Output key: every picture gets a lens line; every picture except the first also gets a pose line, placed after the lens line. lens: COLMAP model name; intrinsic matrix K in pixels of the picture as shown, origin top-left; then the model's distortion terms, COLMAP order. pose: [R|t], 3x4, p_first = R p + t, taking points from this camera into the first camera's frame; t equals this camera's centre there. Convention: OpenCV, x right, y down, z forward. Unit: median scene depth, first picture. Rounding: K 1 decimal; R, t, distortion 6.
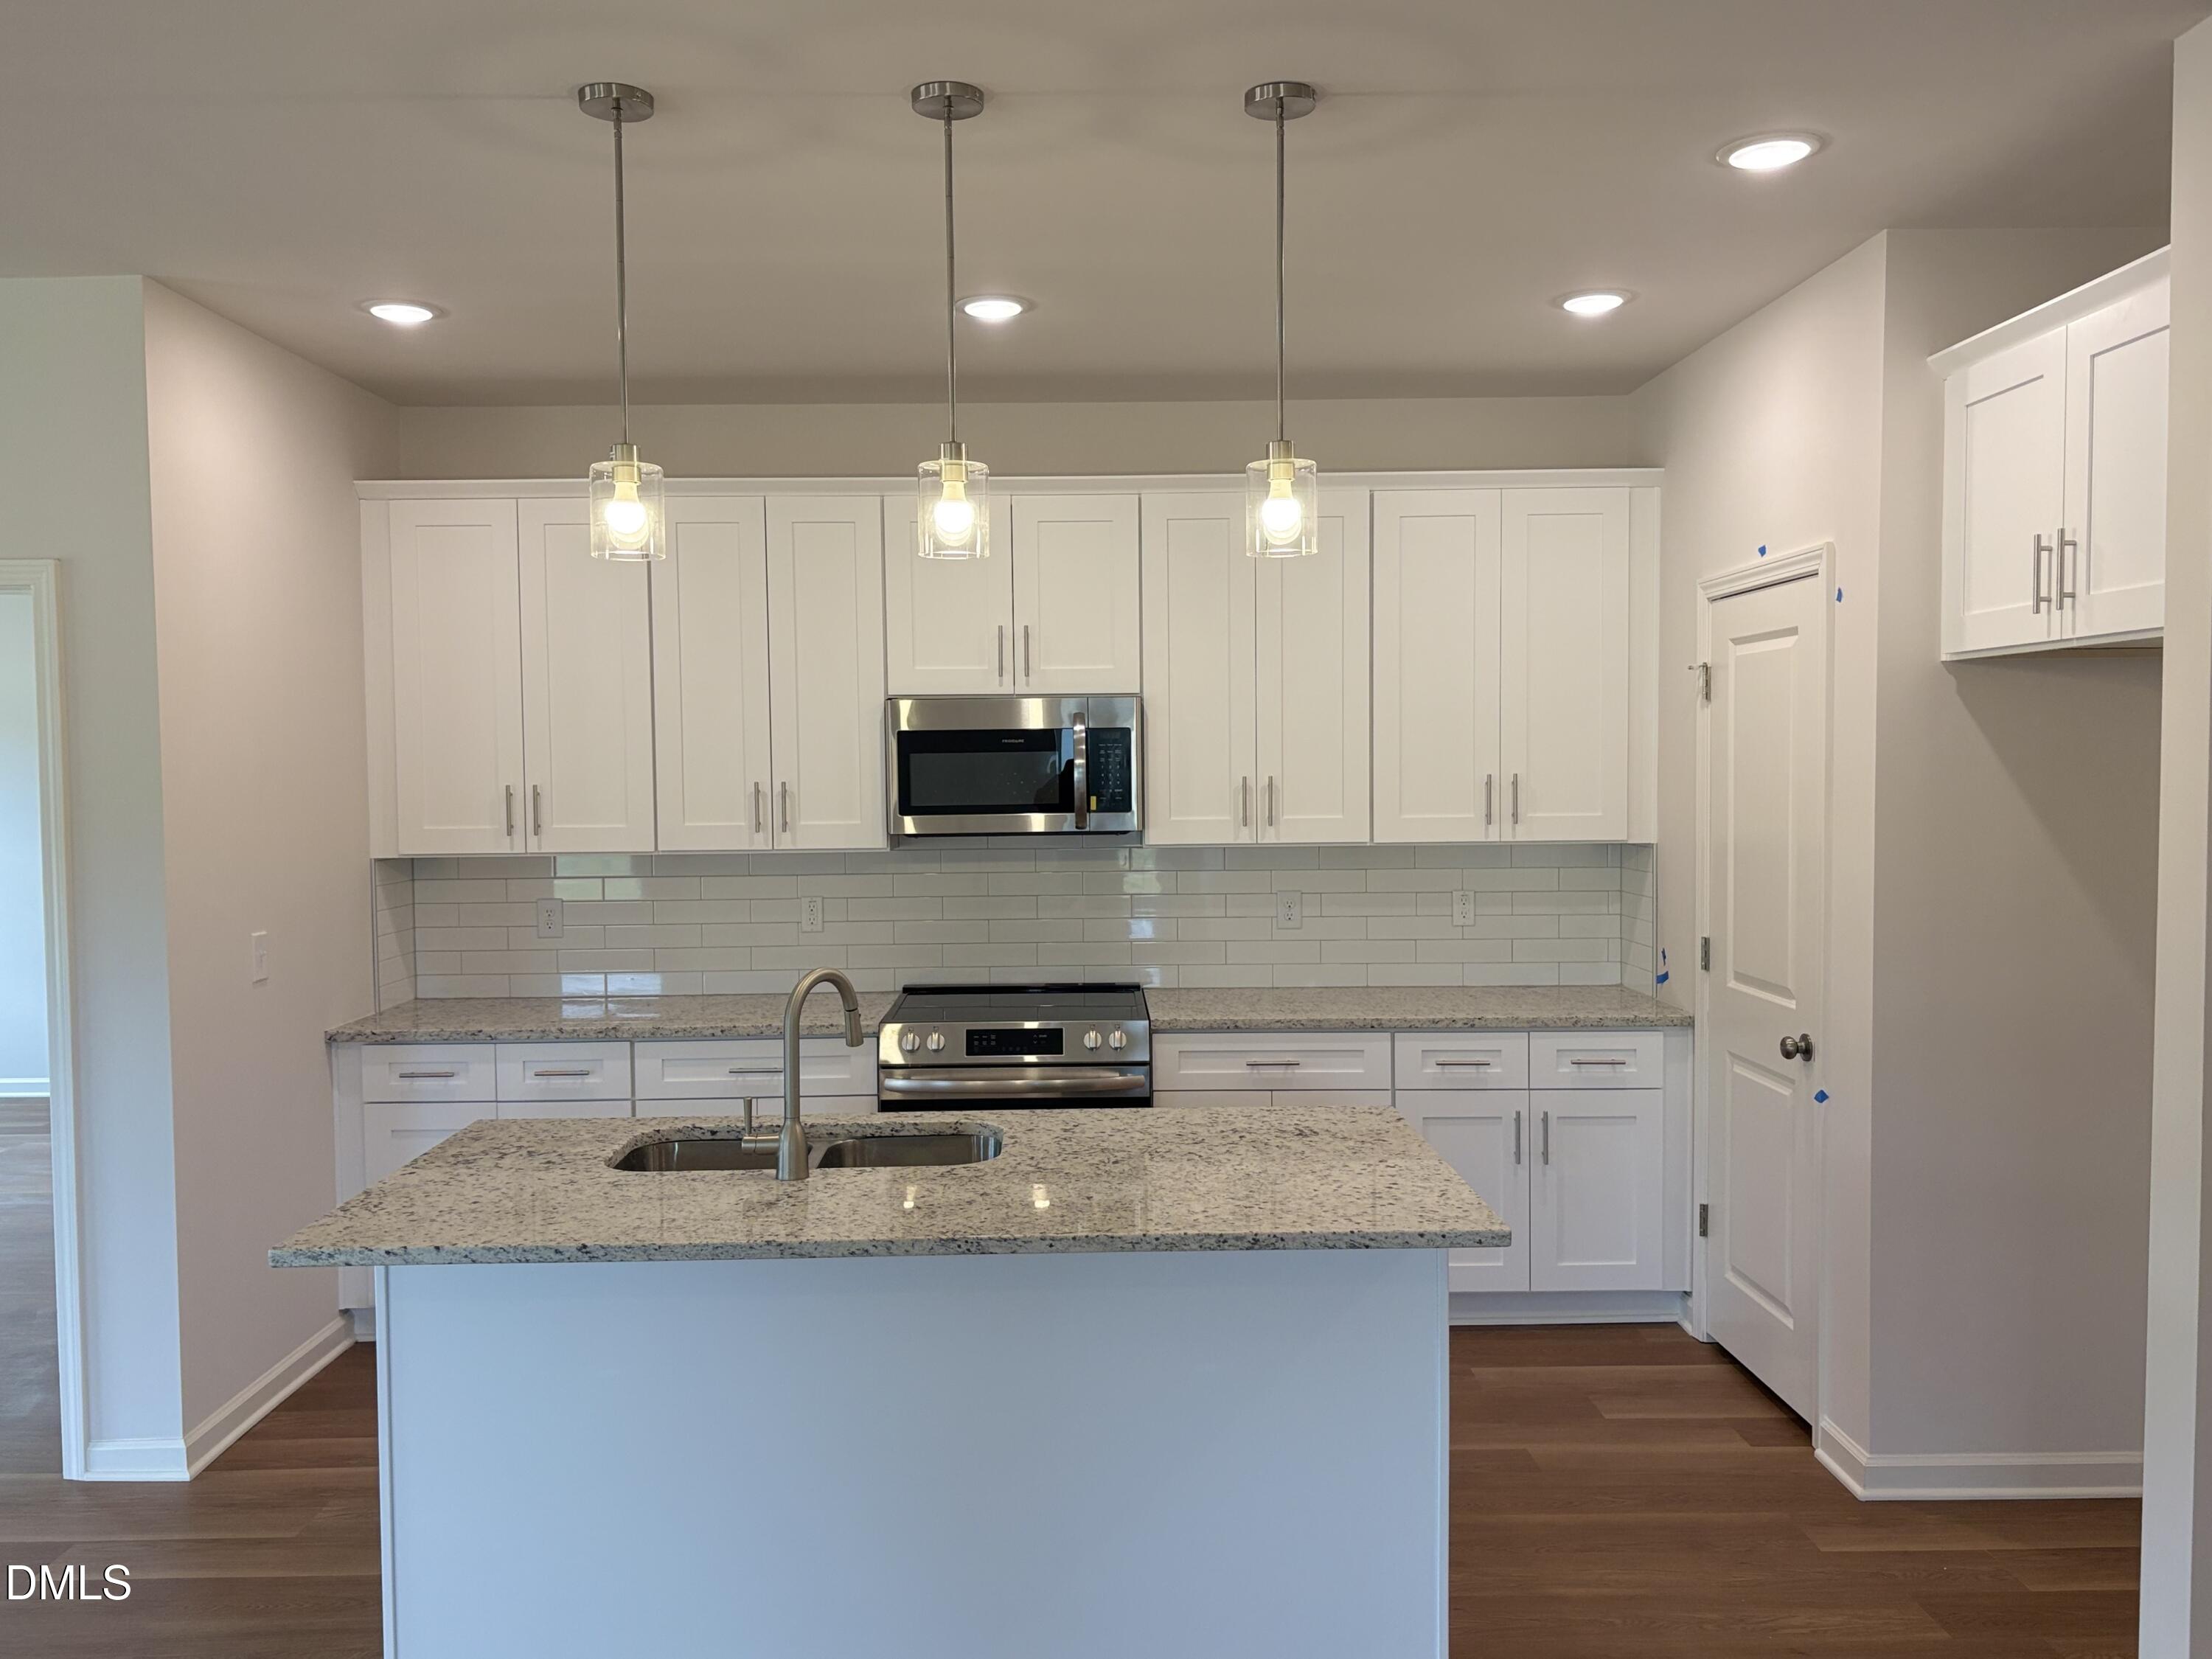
lens RADIAL K [[1698.8, 0, 1106.0], [0, 1698.8, 829.5], [0, 0, 1]] dist [0.000399, -0.000010]
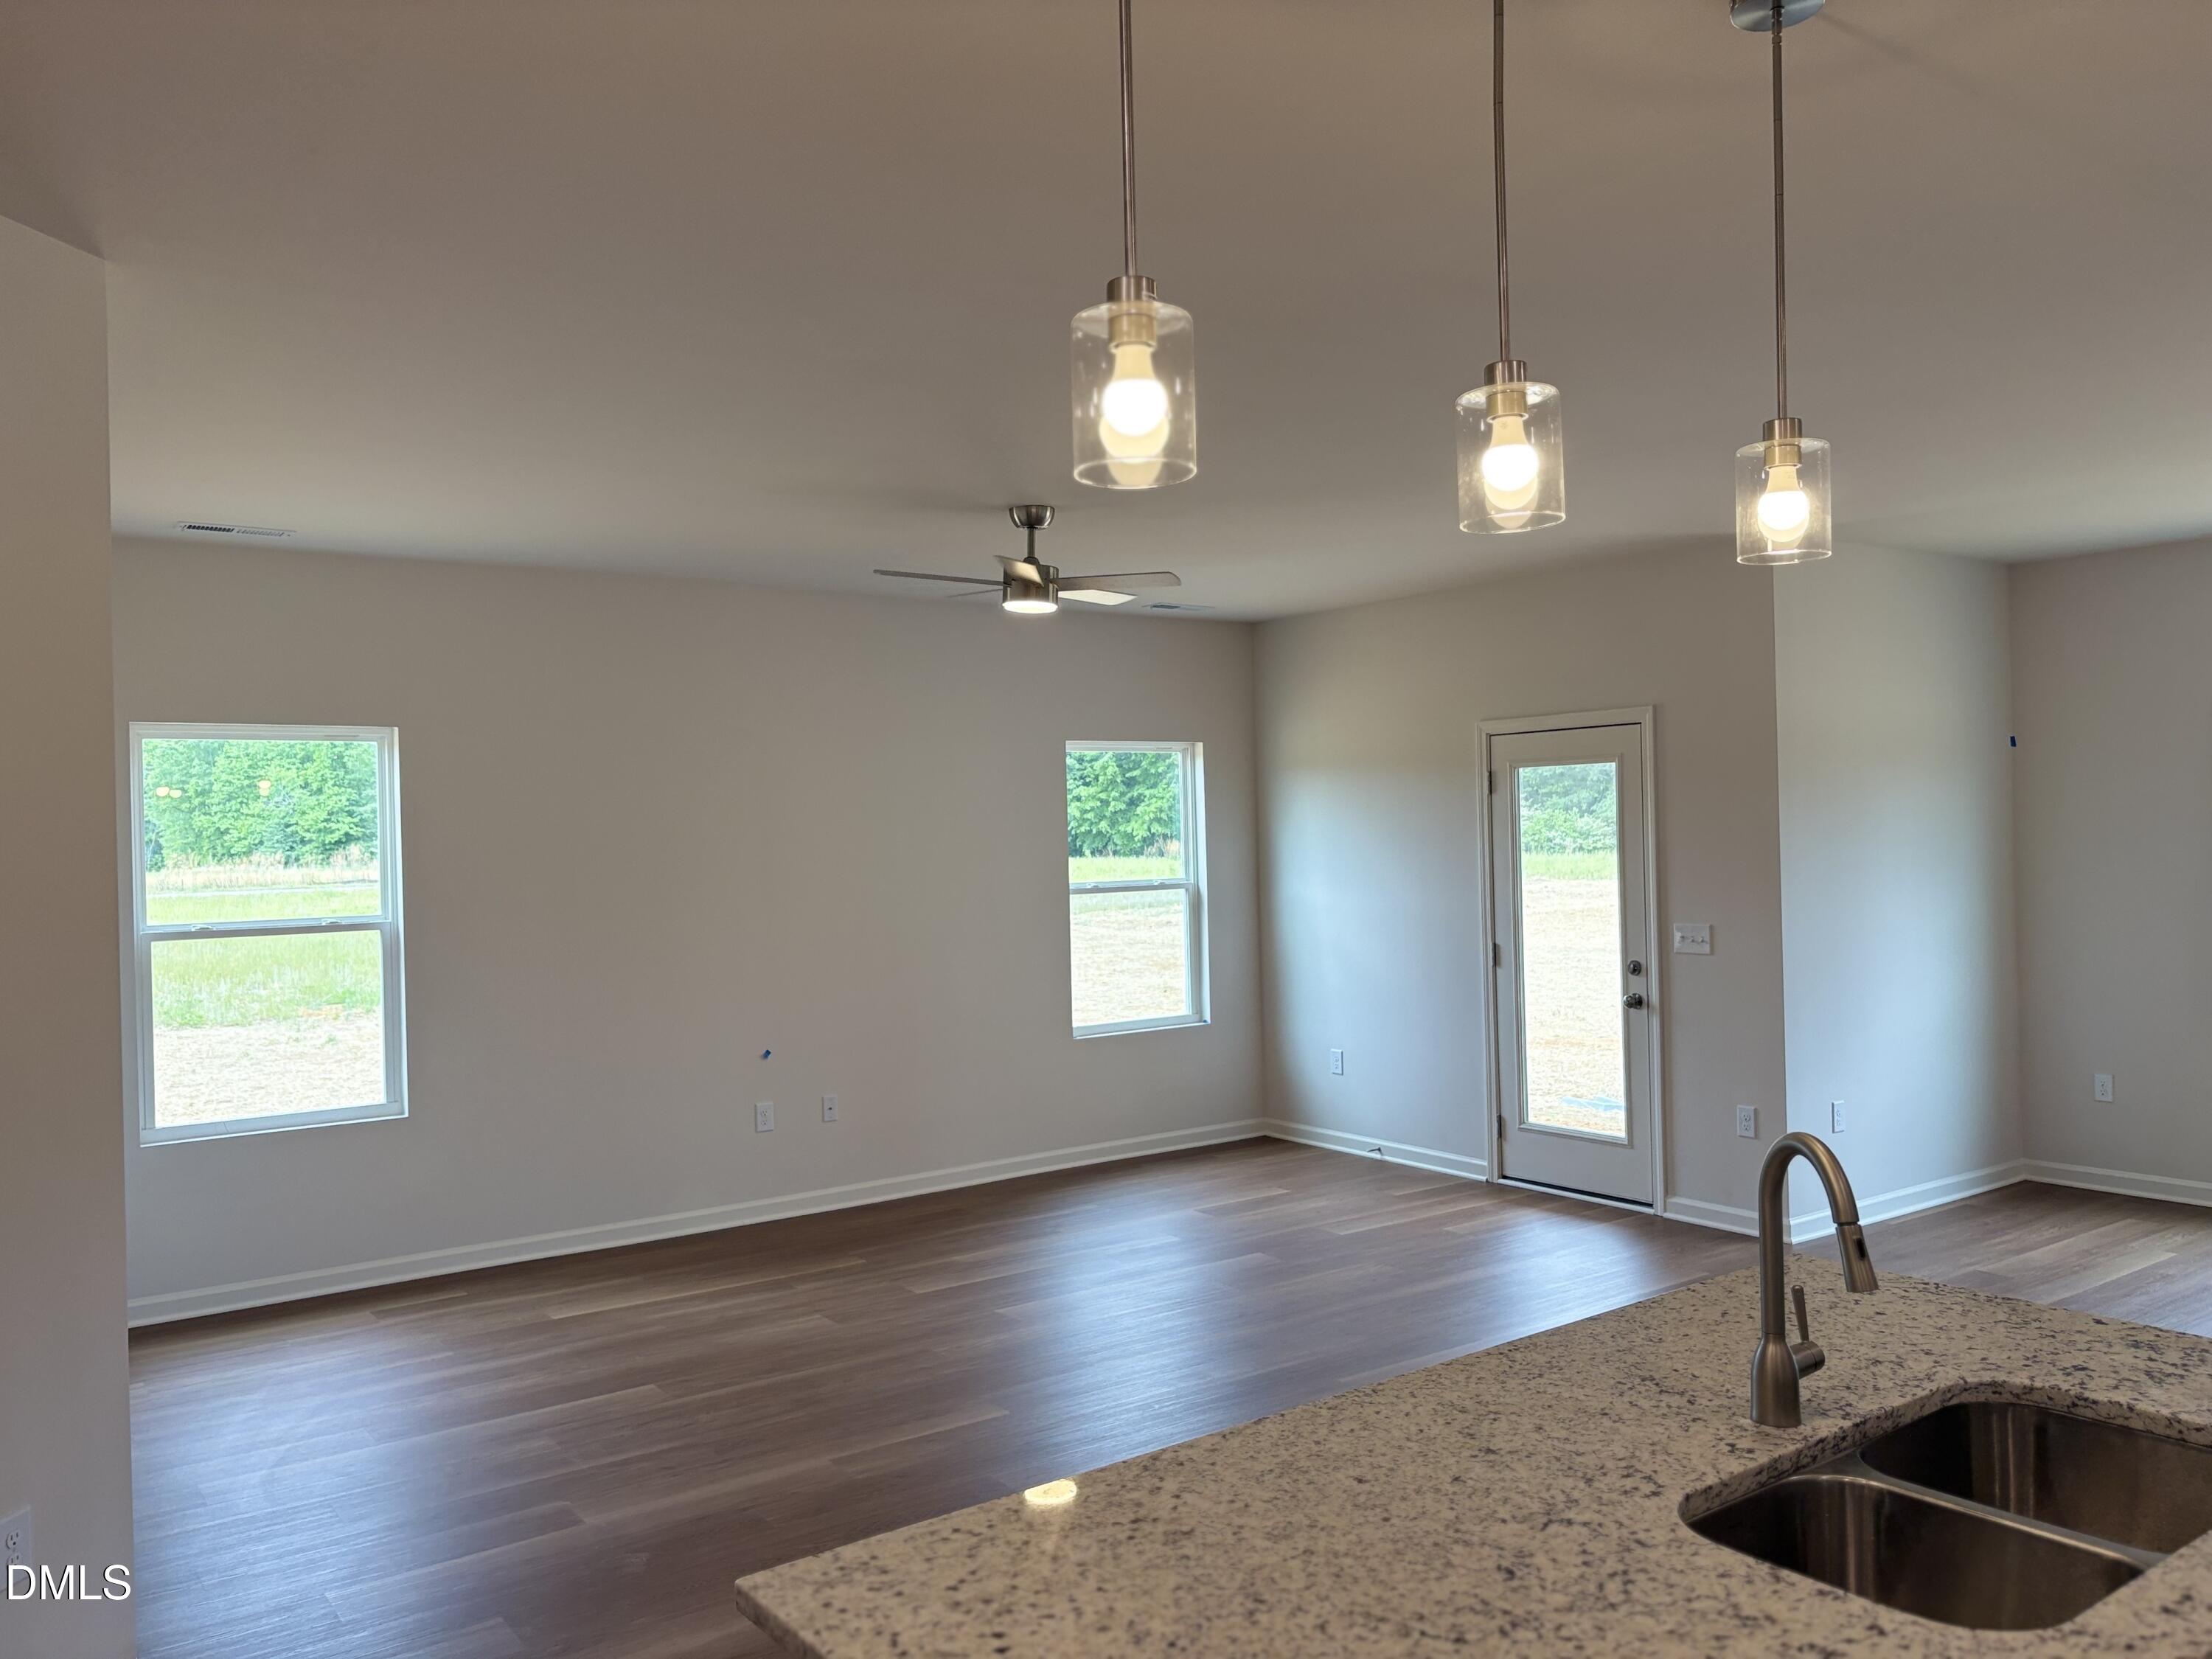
lens RADIAL K [[1726.8, 0, 1106.0], [0, 1726.8, 829.5], [0, 0, 1]] dist [0.000230, 0.000018]
pose [[-0.811766, 0.032689, -0.583068, 0.479070], [0.007602, 0.998939, 0.045421, -0.073887], [0.583934, 0.032438, -0.811153, 1.547124]]
